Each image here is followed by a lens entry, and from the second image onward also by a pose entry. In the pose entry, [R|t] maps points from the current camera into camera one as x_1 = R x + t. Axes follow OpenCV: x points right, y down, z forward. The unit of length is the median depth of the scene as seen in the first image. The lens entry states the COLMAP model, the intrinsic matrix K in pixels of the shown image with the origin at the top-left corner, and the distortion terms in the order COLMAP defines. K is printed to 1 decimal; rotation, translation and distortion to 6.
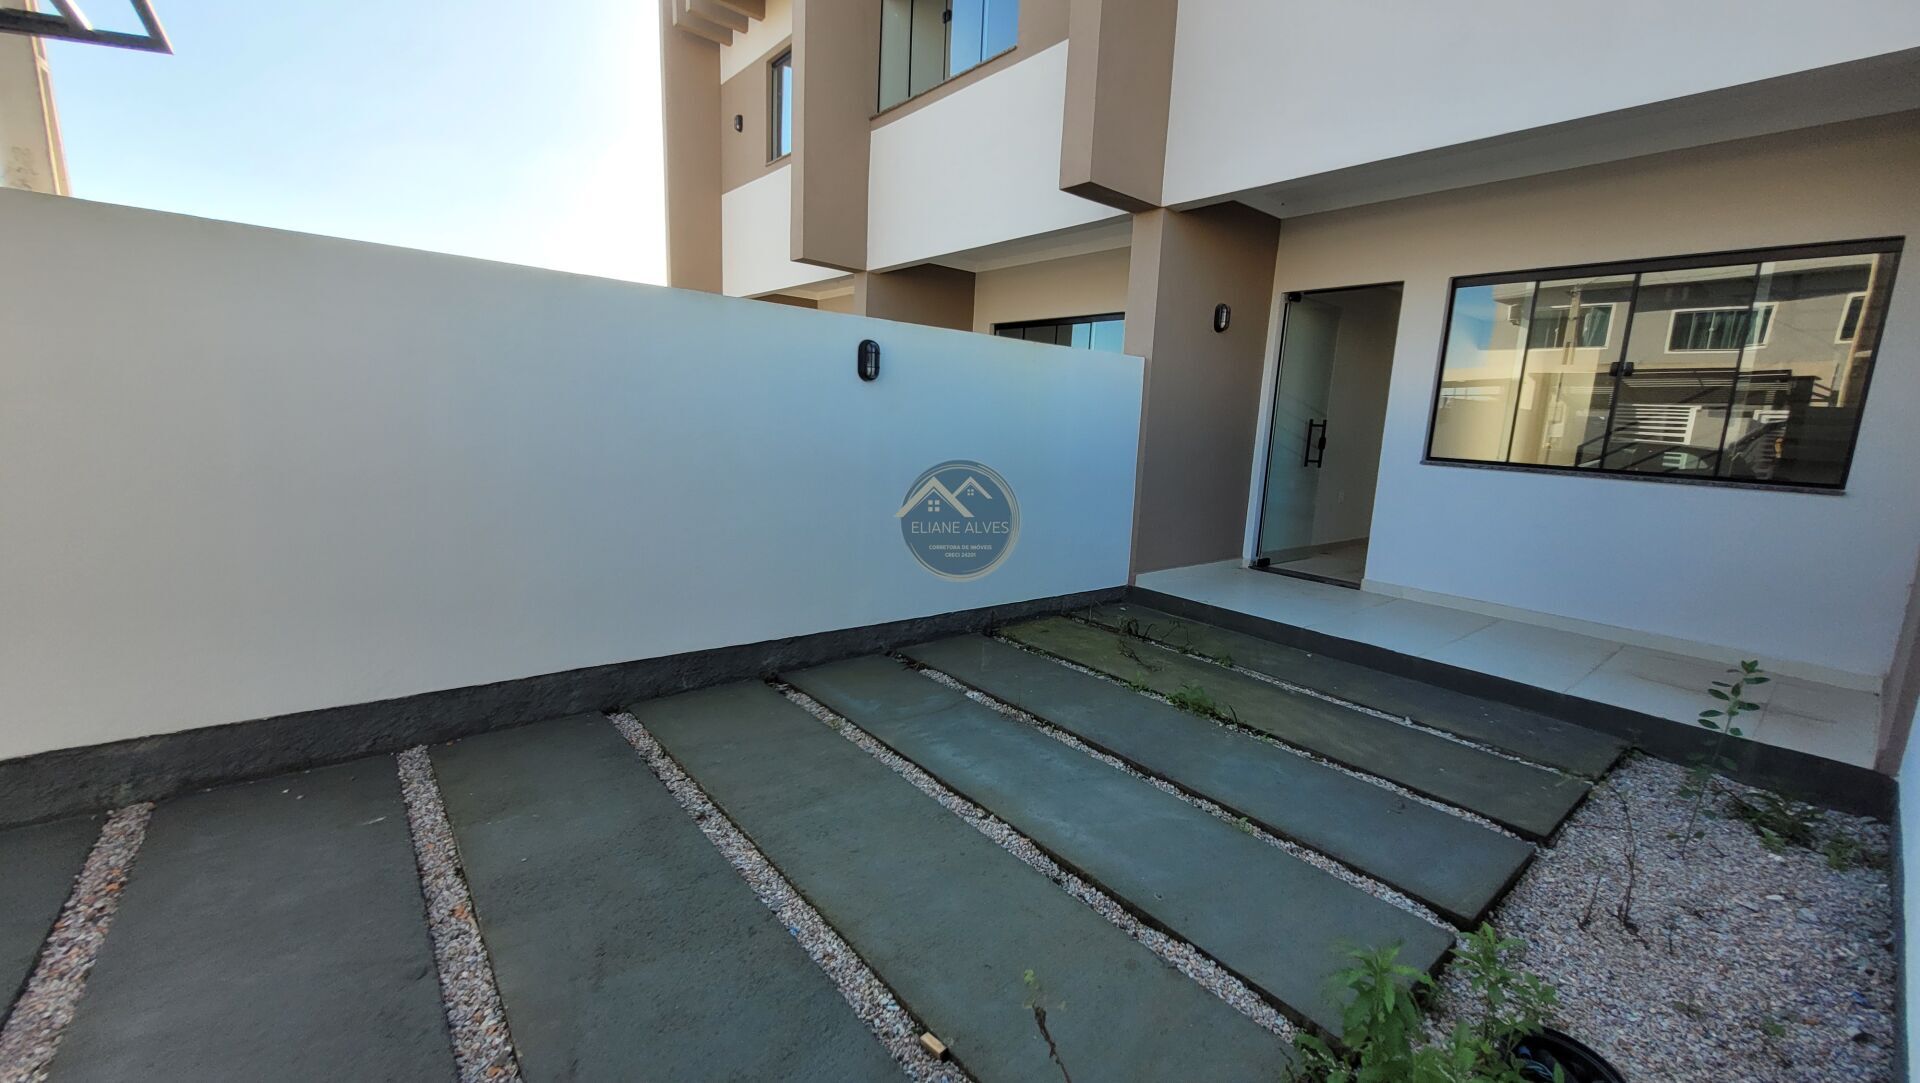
lens RADIAL K [[750.9, 0, 962.2], [0, 750.9, 541.0], [0, 0, 1]] dist [-0.000326, -0.000370]
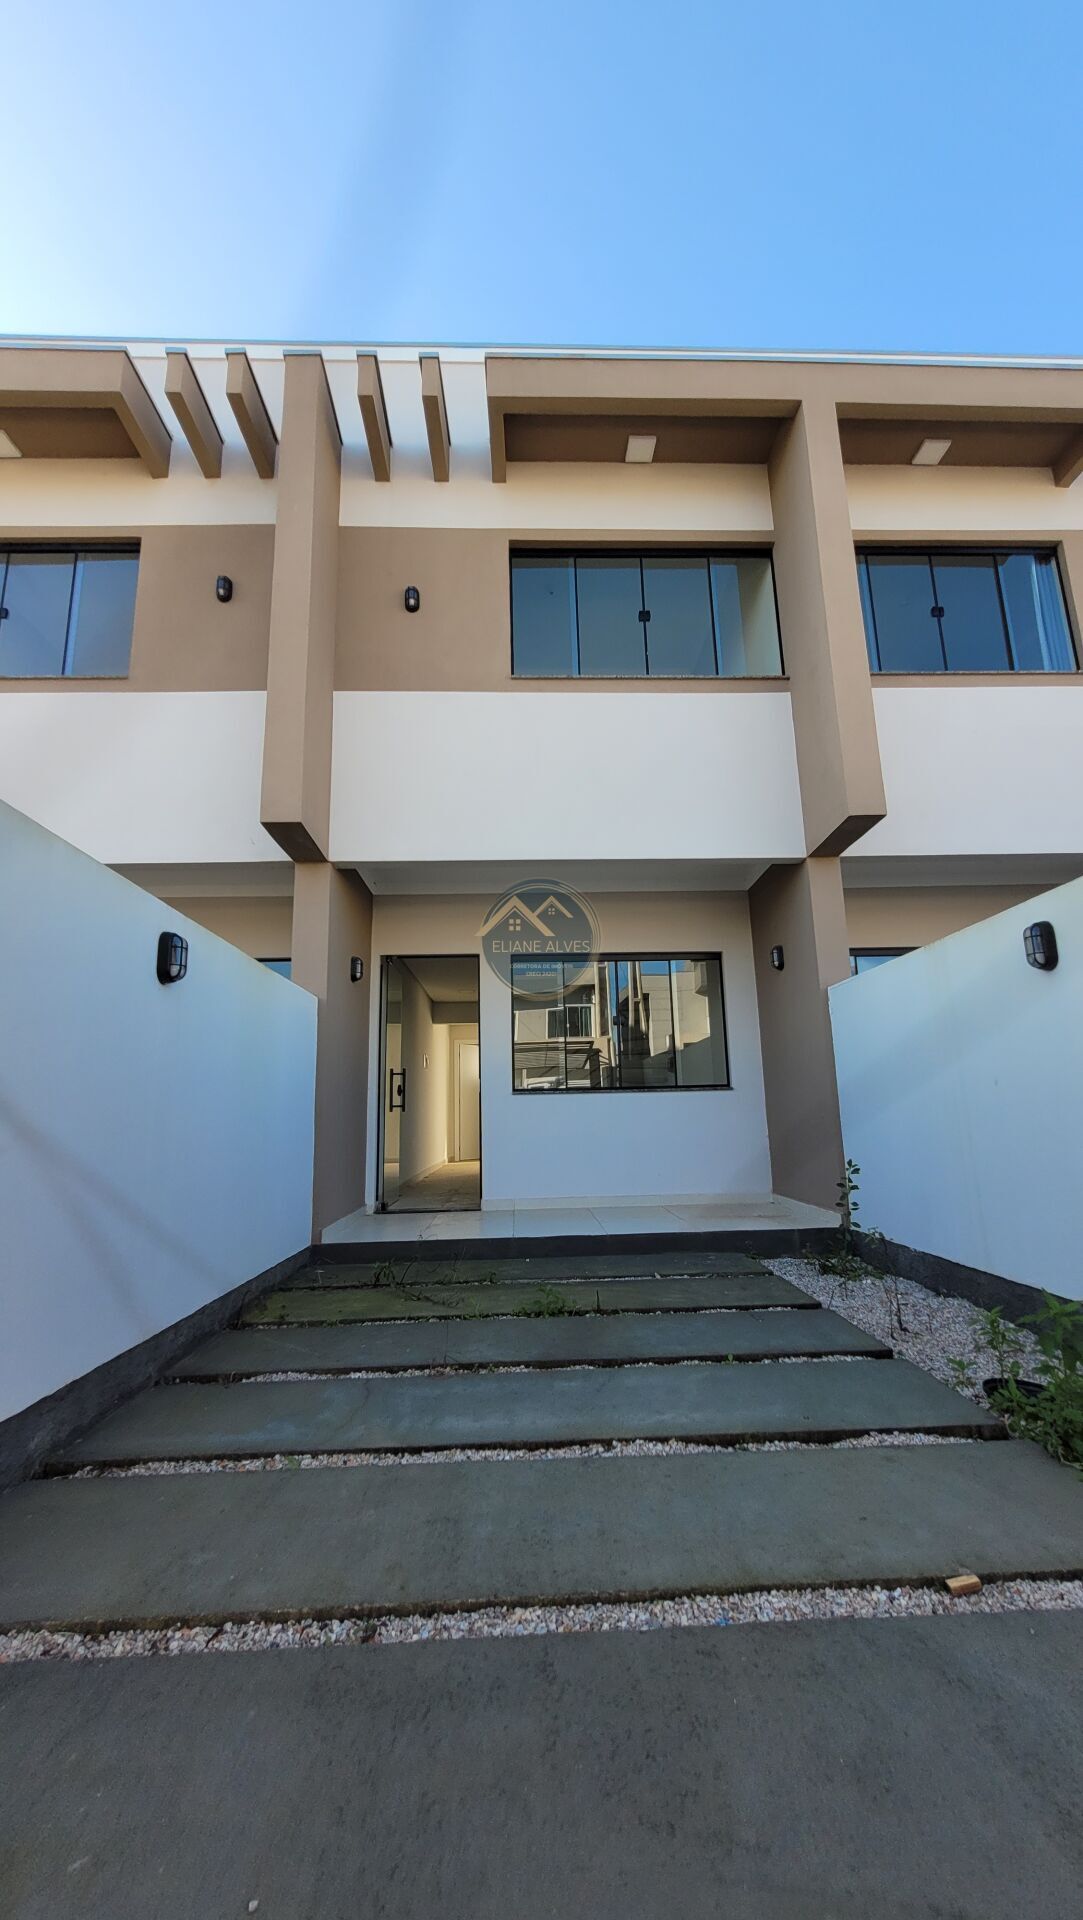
lens RADIAL K [[749.6, 0, 551.1], [0, 749.6, 968.6], [0, 0, 1]] dist [-0.007569, 0.000009]
pose [[0.604819, 0.095464, 0.790620, -0.445426], [0.182622, 0.949706, -0.254378, 0.033537], [-0.775140, 0.298237, 0.556967, 0.252865]]
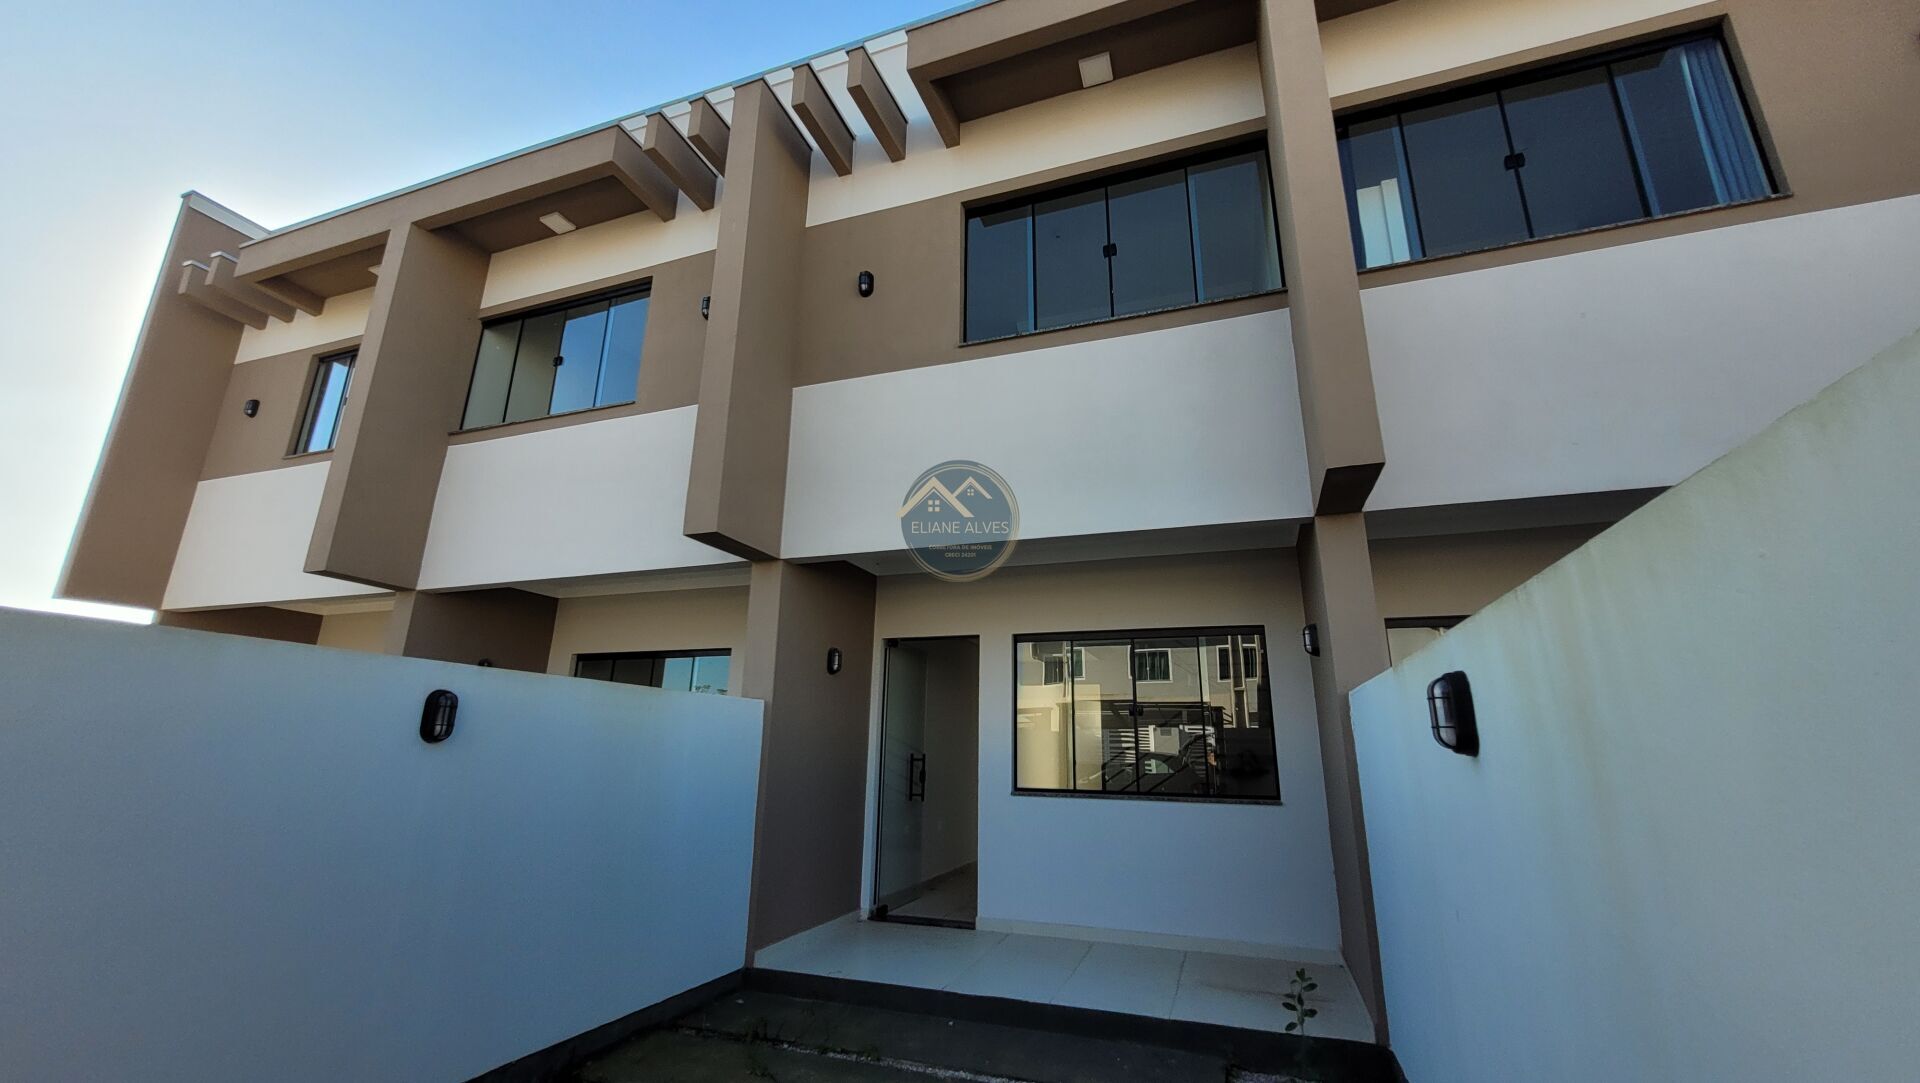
lens RADIAL K [[750.9, 0, 962.2], [0, 750.9, 541.0], [0, 0, 1]] dist [-0.000326, -0.000370]
pose [[0.857675, 0.104168, 0.503530, -0.060371], [0.111883, 0.917994, -0.380484, -0.043464], [-0.501872, 0.382668, 0.775686, 0.045861]]
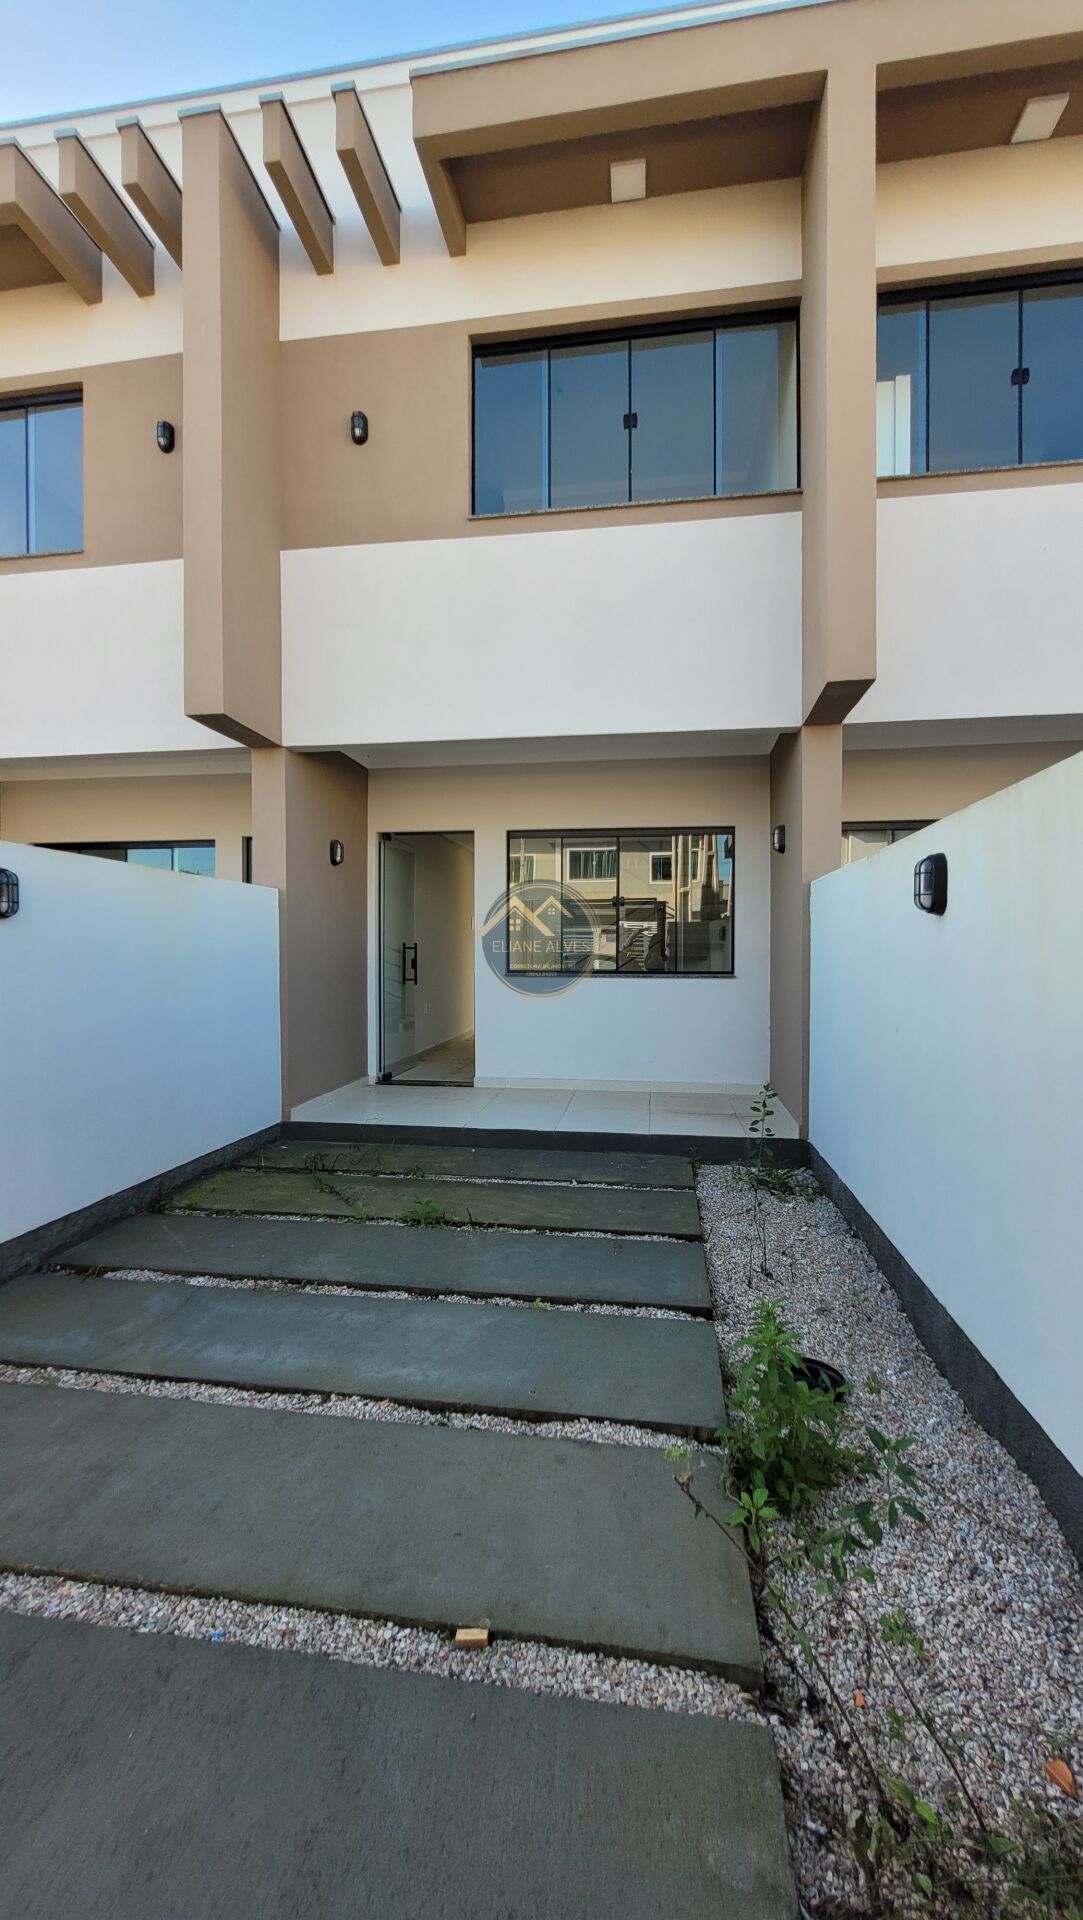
lens RADIAL K [[751.5, 0, 551.7], [0, 751.5, 966.7], [0, 0, 1]] dist [-0.013618, 0.003884]
pose [[0.737078, -0.060195, 0.673121, -0.206061], [0.145808, 0.986731, -0.071422, -0.023427], [-0.659890, 0.150790, 0.736075, 0.053859]]
